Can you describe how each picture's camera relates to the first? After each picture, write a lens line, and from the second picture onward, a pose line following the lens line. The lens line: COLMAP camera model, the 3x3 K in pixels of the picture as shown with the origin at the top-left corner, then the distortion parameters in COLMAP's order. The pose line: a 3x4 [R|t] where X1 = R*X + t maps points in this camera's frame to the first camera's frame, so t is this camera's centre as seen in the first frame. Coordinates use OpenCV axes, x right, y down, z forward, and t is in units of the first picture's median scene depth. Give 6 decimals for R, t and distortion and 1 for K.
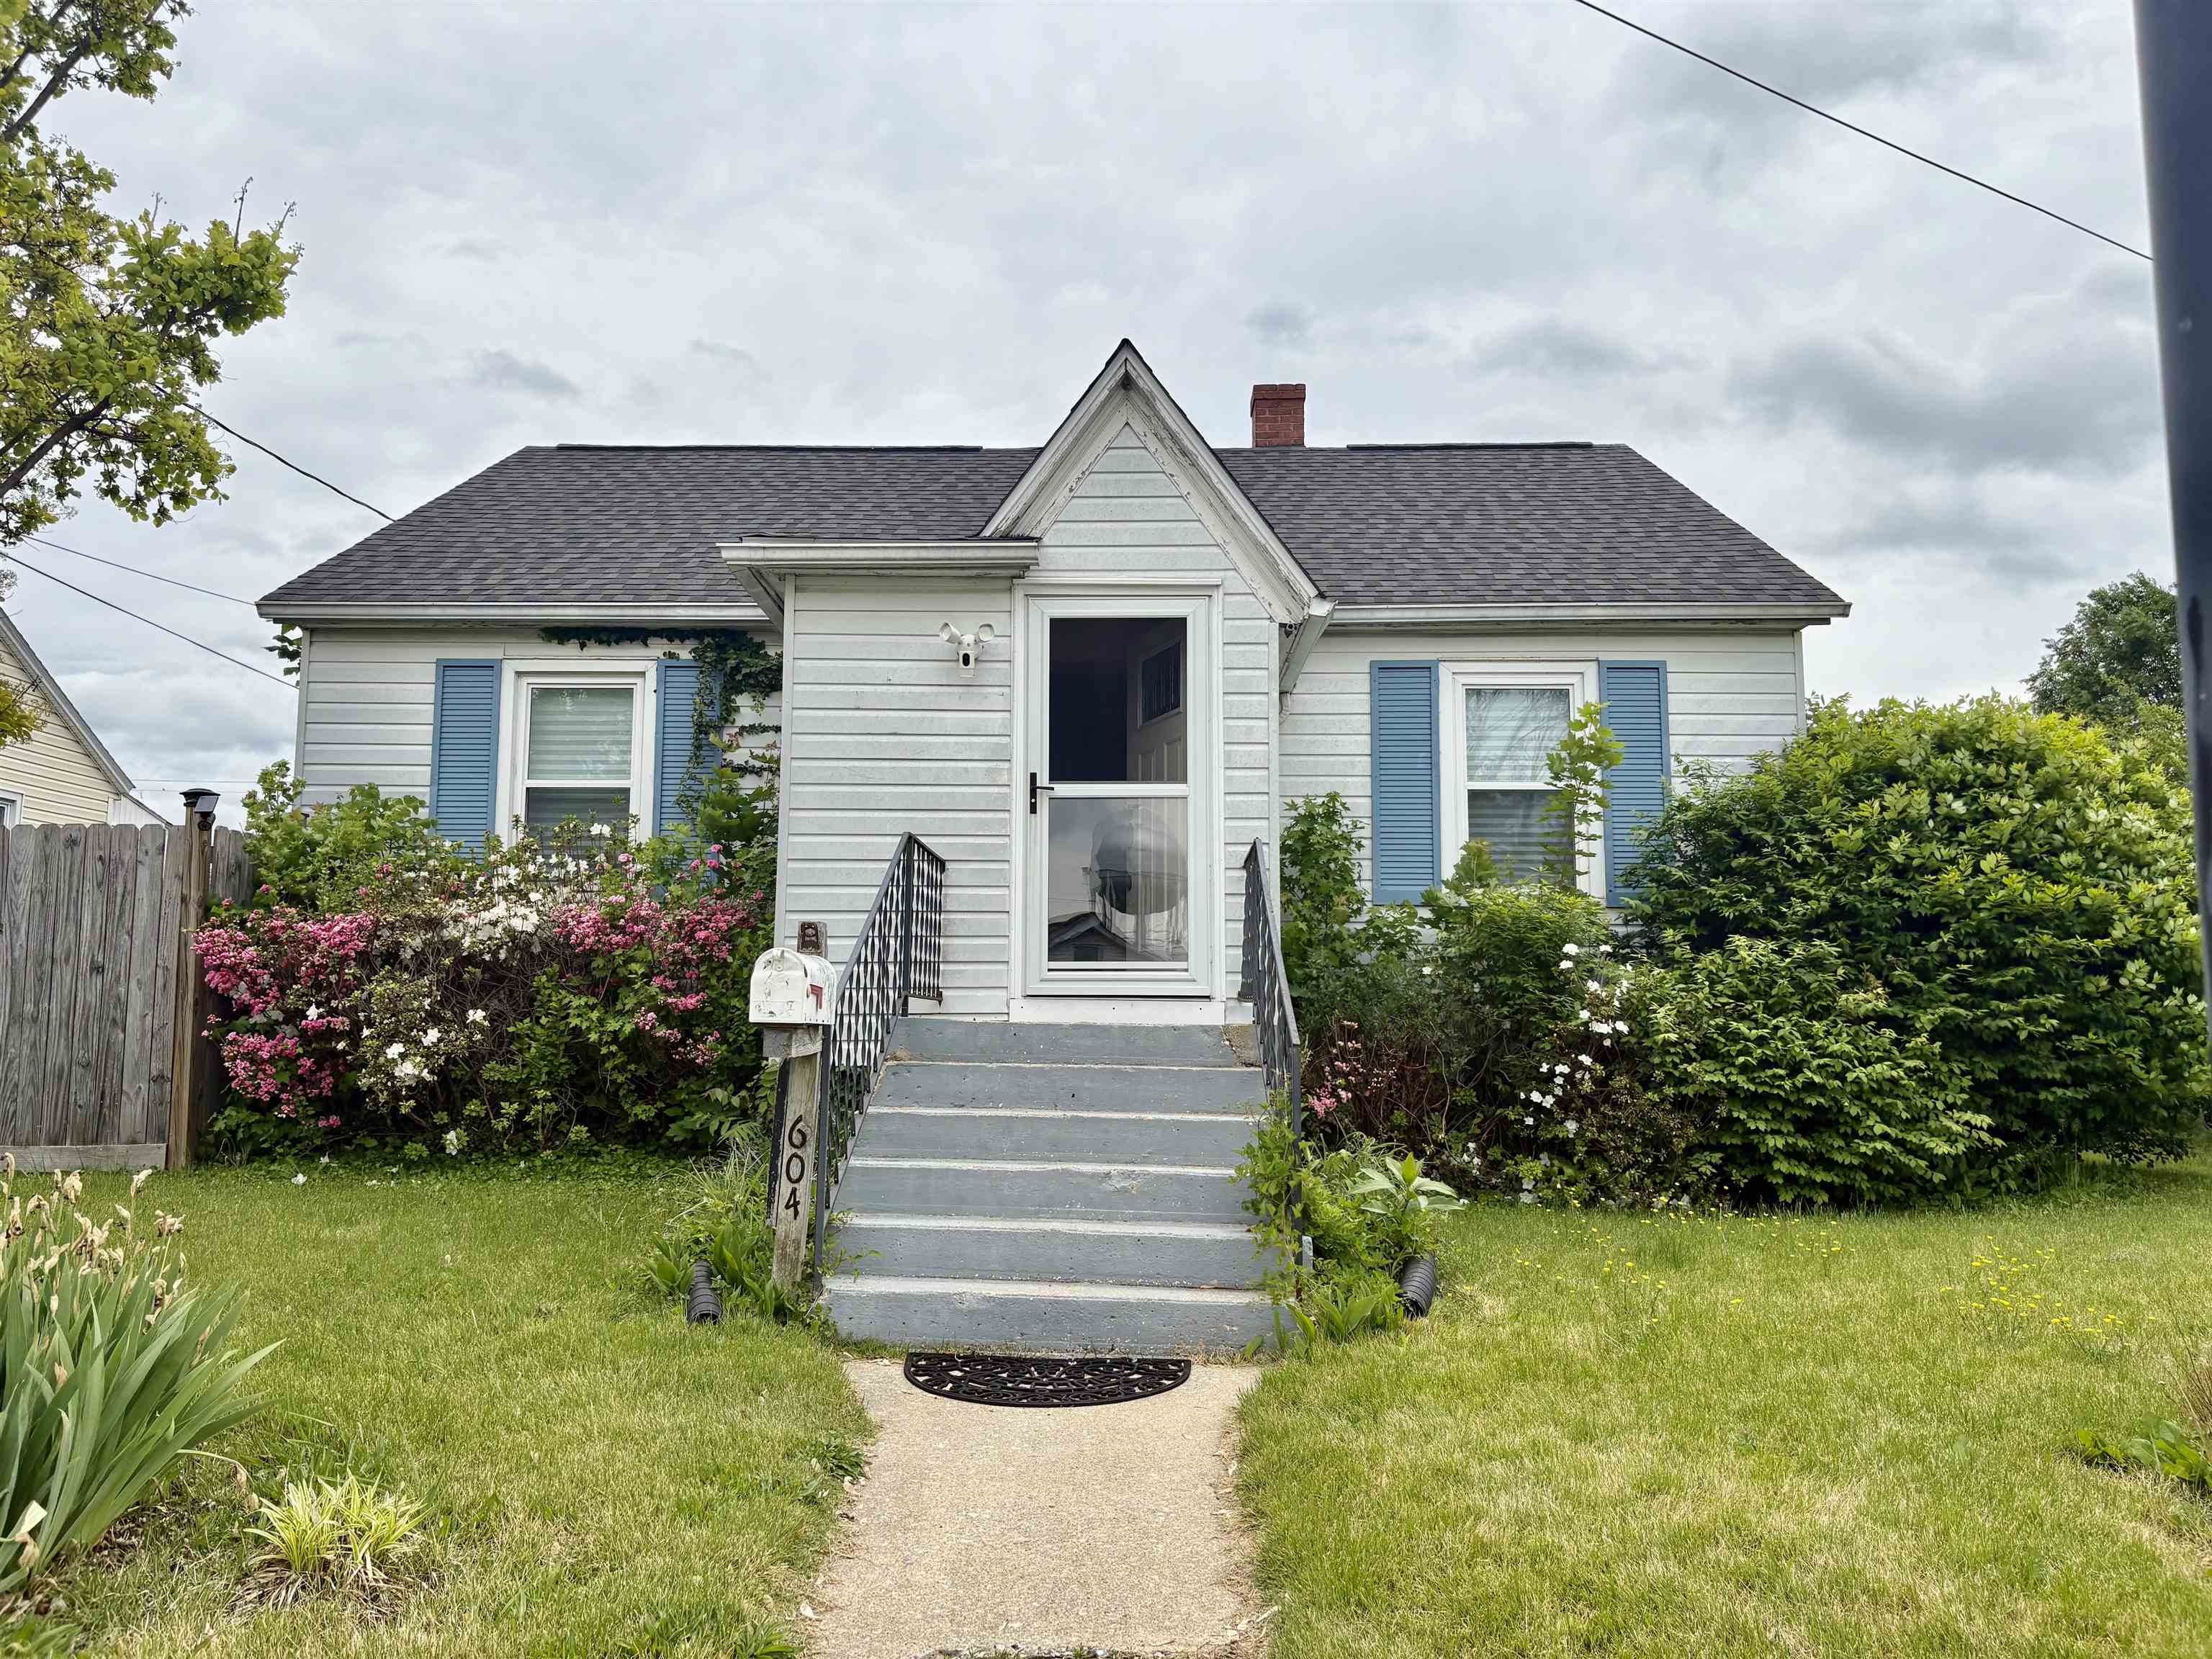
lens RADIAL K [[1694.0, 0, 1106.0], [0, 1694.0, 829.5], [0, 0, 1]] dist [0.051777, -0.066396]
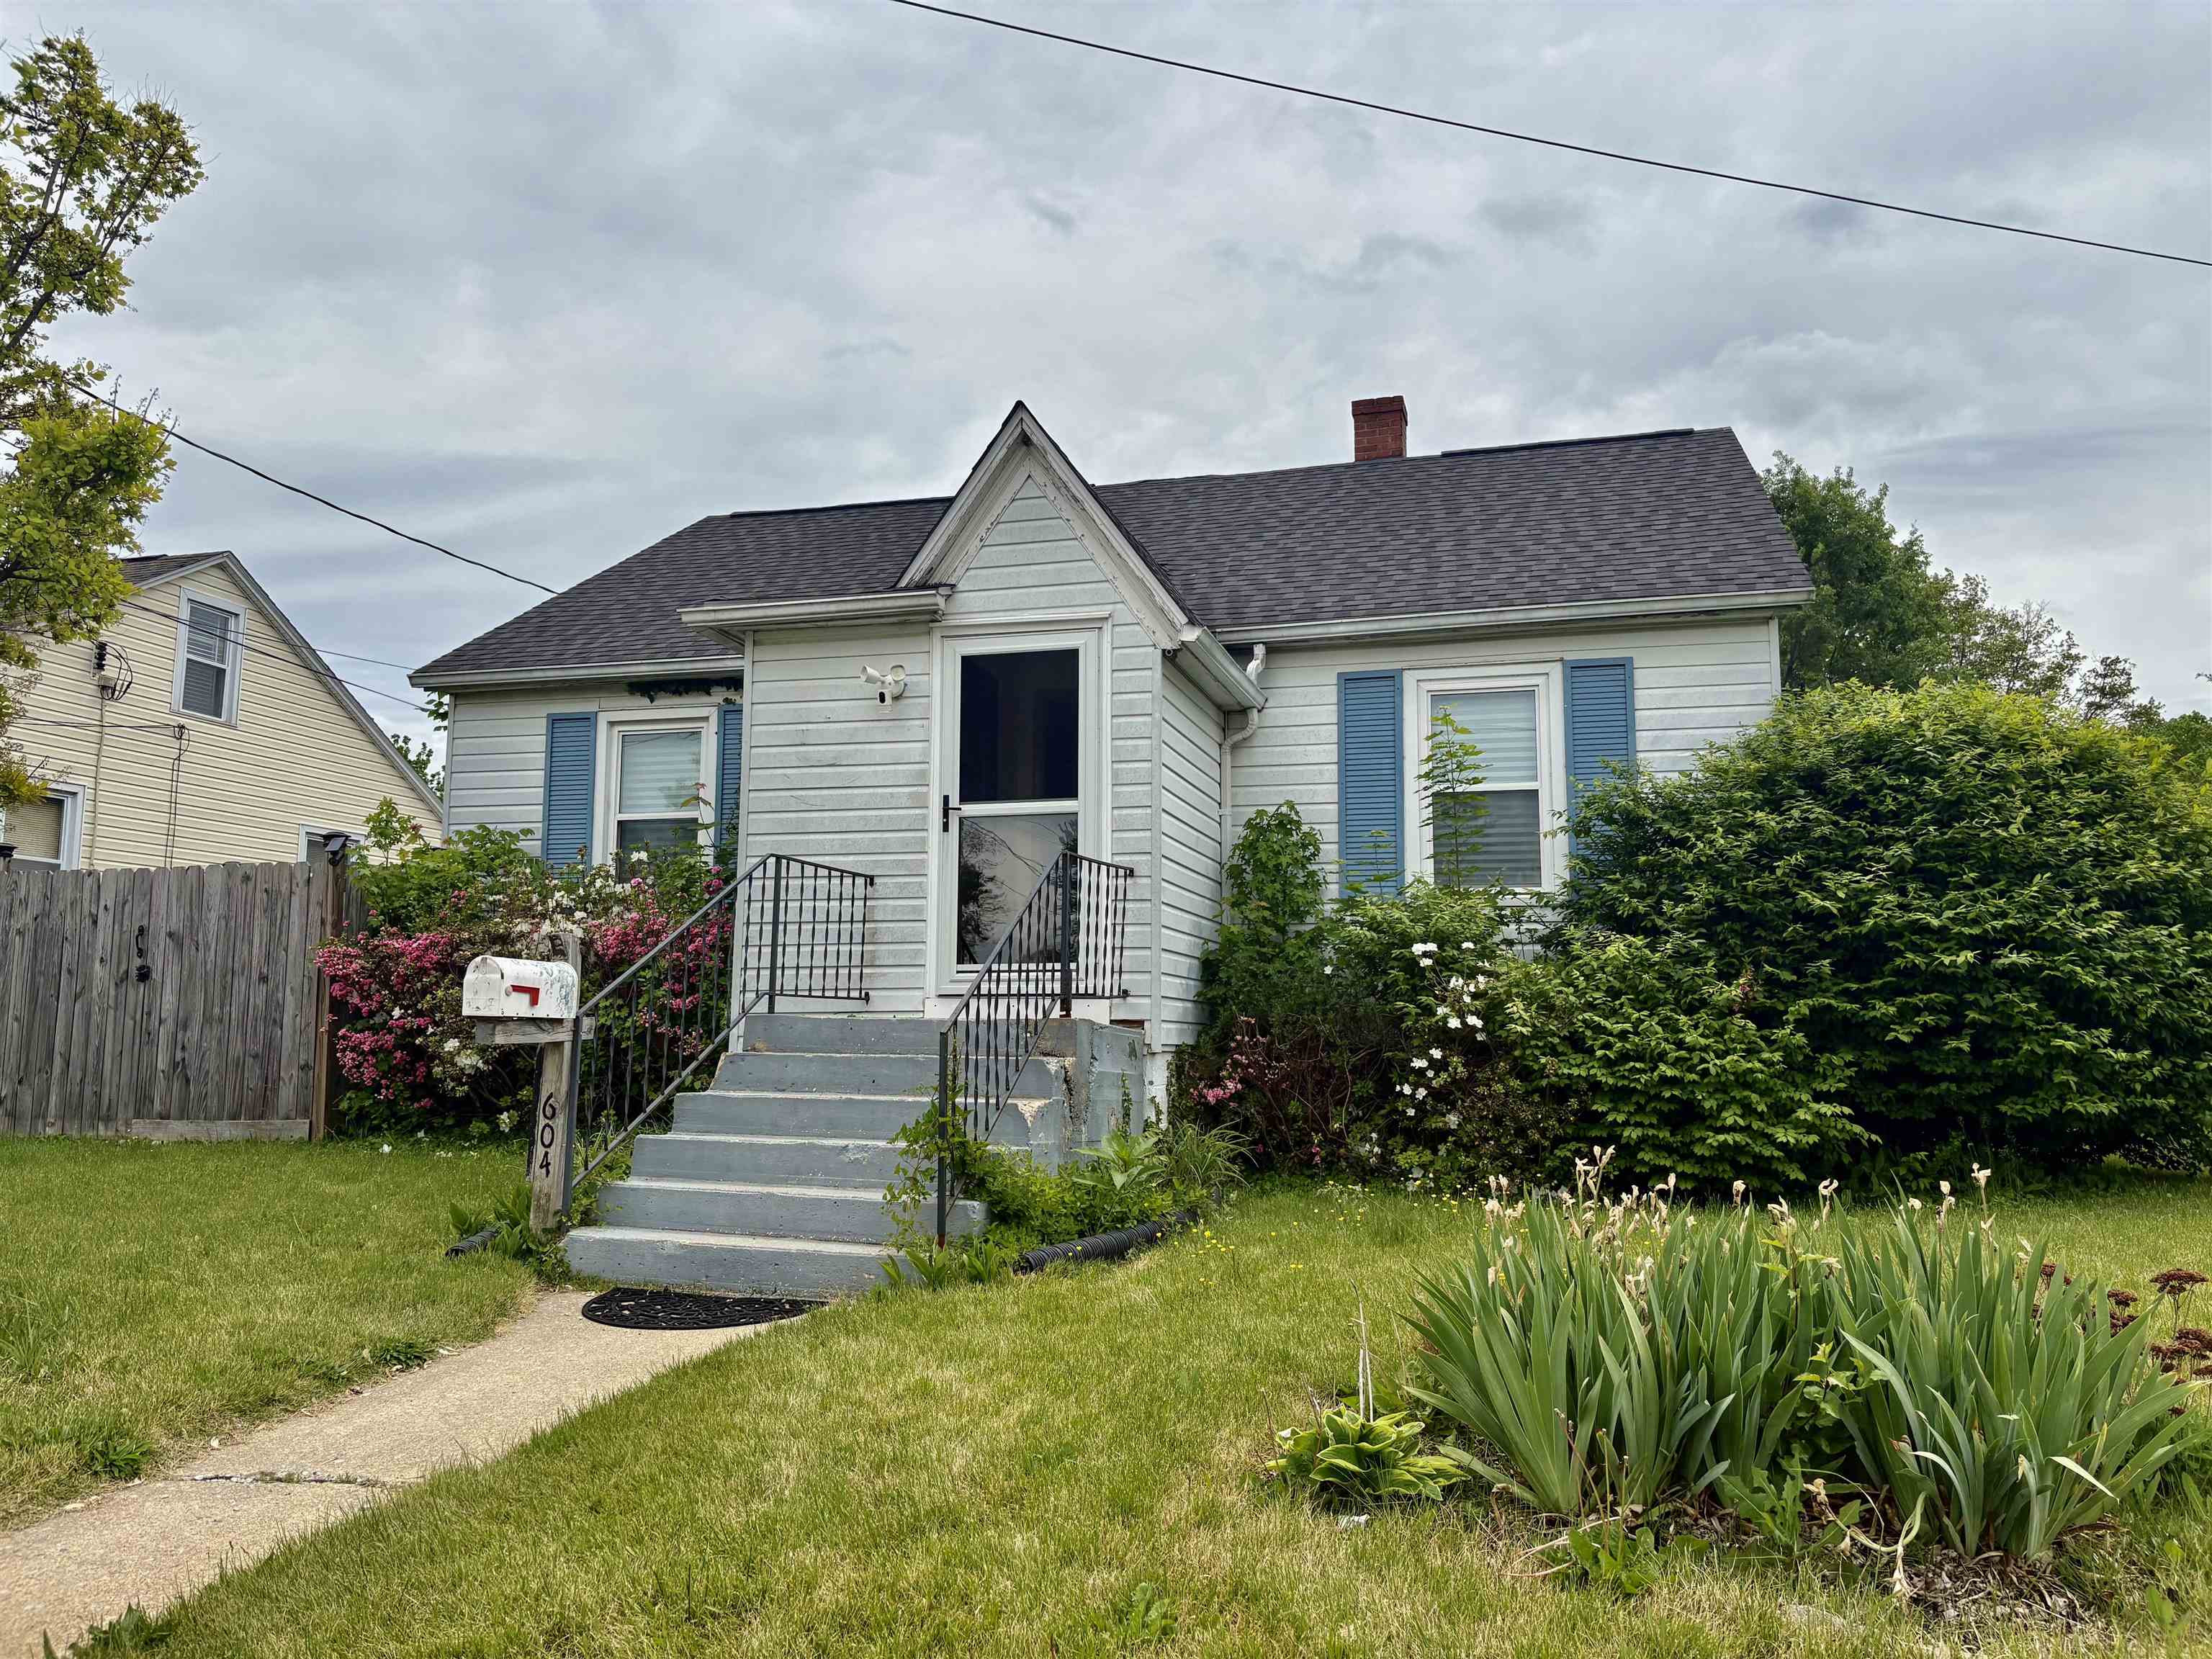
lens RADIAL K [[1697.5, 0, 1106.8], [0, 1697.5, 814.8], [0, 0, 1]] dist [0.032564, -0.008692]
pose [[0.968111, -0.033276, -0.248301, 0.330712], [0.030285, 0.999416, -0.015858, 0.000257], [0.248683, 0.007833, 0.968553, -0.056659]]
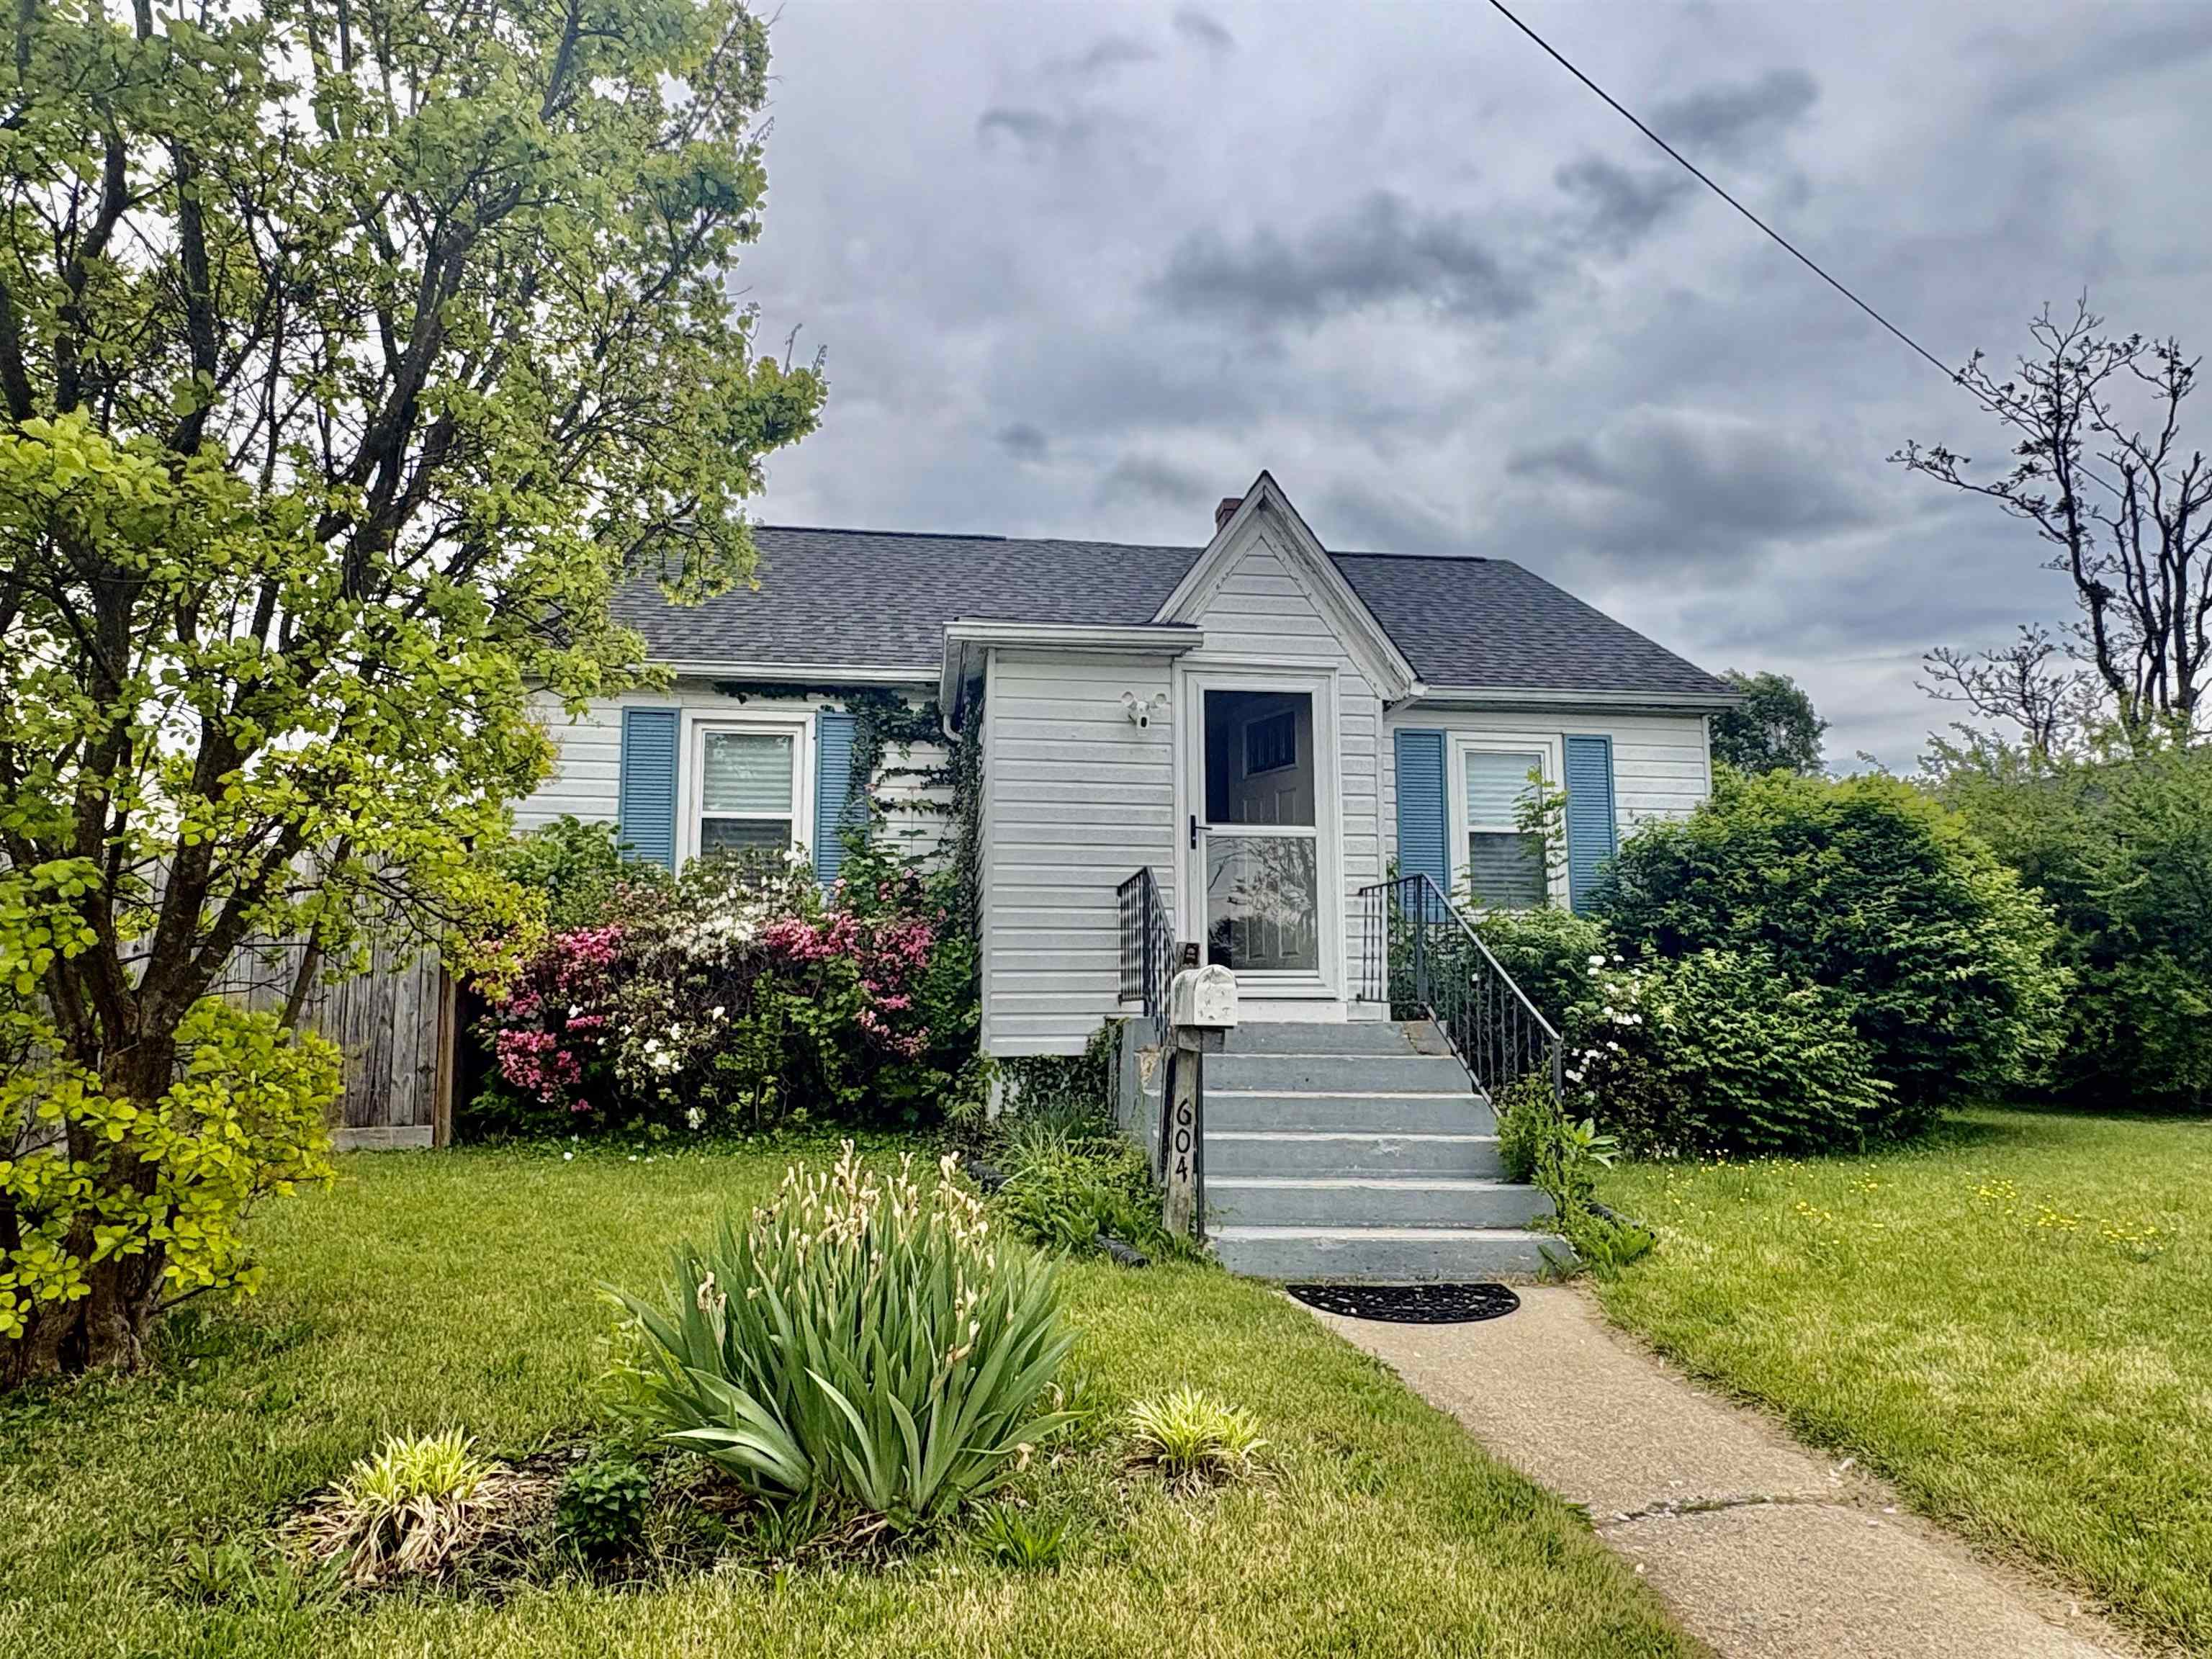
lens RADIAL K [[1419.9, 0, 1117.9], [0, 1419.9, 822.9], [0, 0, 1]] dist [-0.004229, -0.000870]
pose [[0.987937, 0.016396, 0.153983, -0.250380], [-0.013527, 0.999715, -0.019662, -0.006970], [-0.154262, 0.017342, 0.987878, -0.010164]]
